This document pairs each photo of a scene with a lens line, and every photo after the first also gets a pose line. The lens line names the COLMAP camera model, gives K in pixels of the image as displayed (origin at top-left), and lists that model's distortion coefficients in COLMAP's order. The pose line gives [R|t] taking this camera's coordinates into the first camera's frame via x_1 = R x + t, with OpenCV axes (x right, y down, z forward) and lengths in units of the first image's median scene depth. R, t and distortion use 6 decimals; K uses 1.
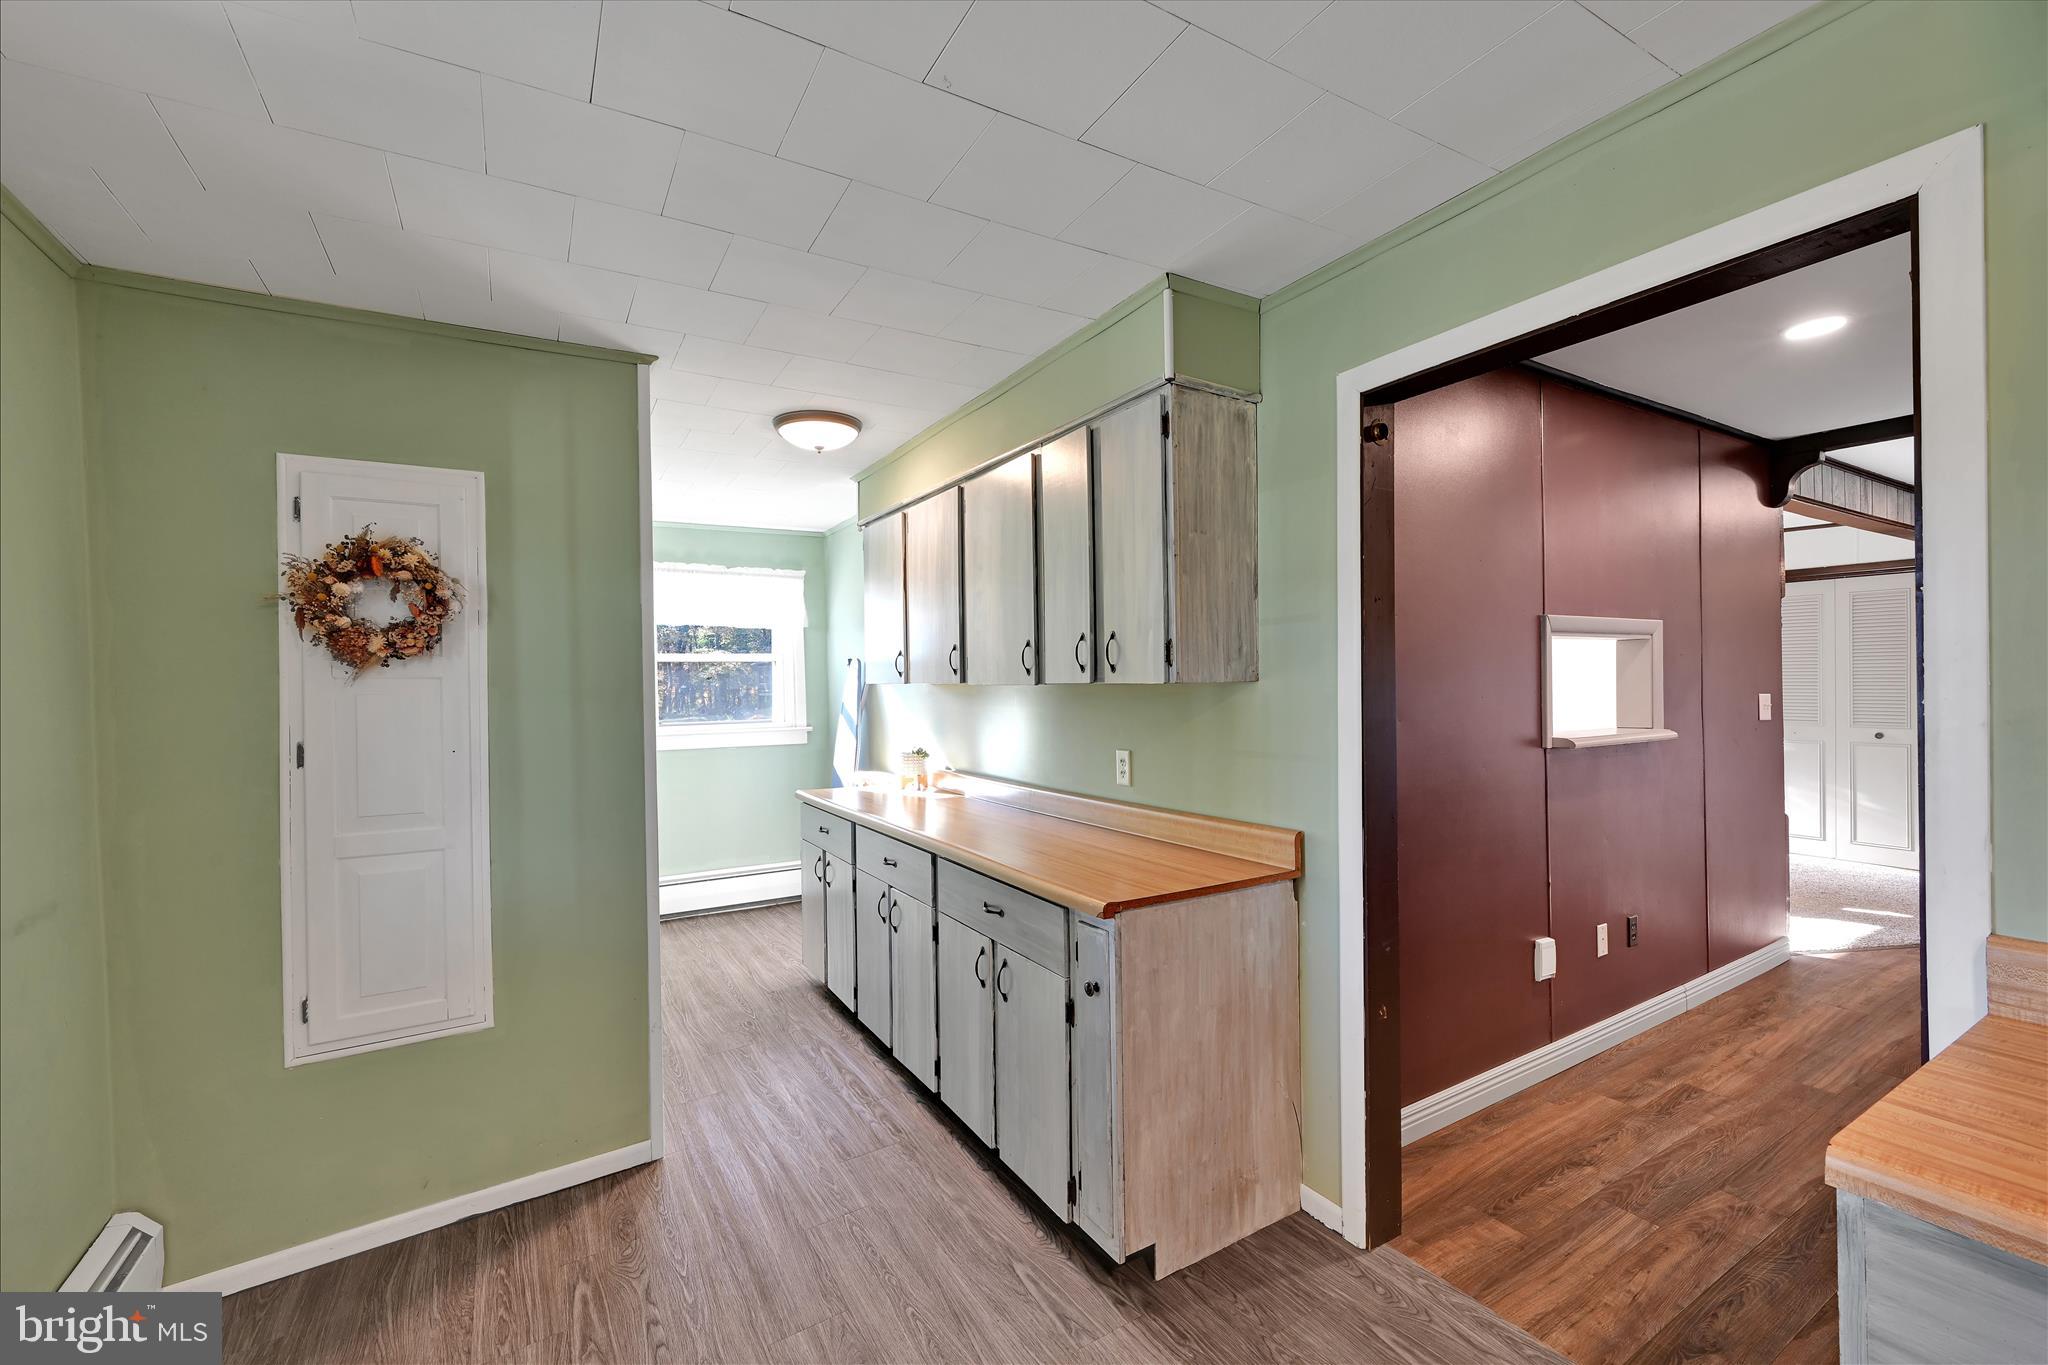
lens RADIAL K [[847.2, 0, 1033.5], [0, 847.2, 690.5], [0, 0, 1]] dist [0.000151, -0.000873]
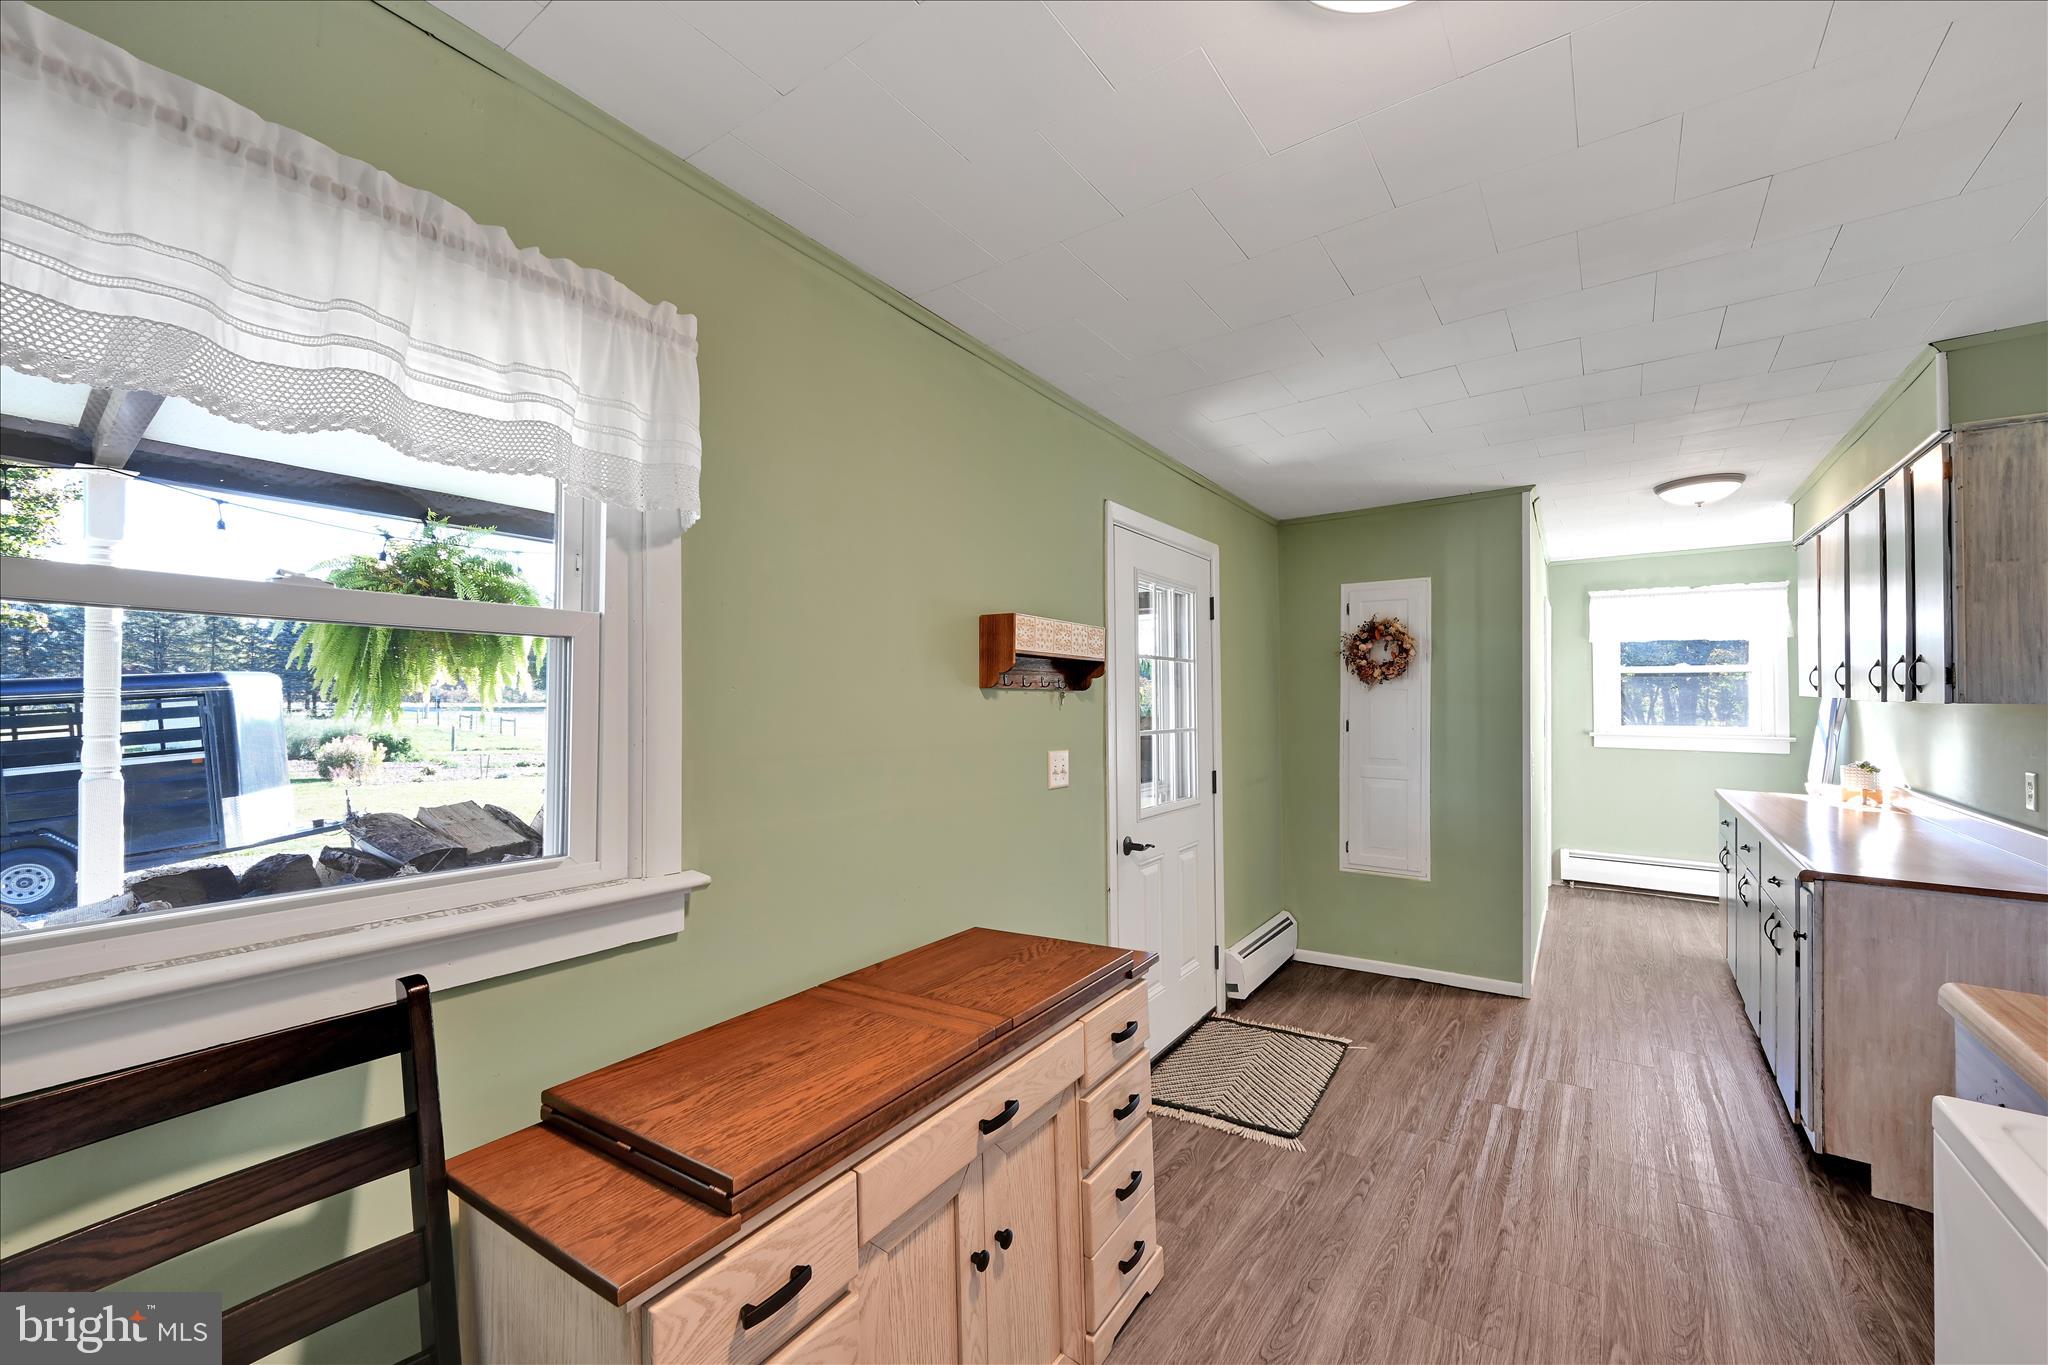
lens RADIAL K [[809.4, 0, 1029.7], [0, 809.4, 679.0], [0, 0, 1]] dist [0.000101, 0.000219]
pose [[0.398408, 0.000978, -0.917208, 0.642878], [-0.015628, 0.999862, -0.005722, -0.015604], [0.917075, 0.016614, 0.398368, -0.512460]]
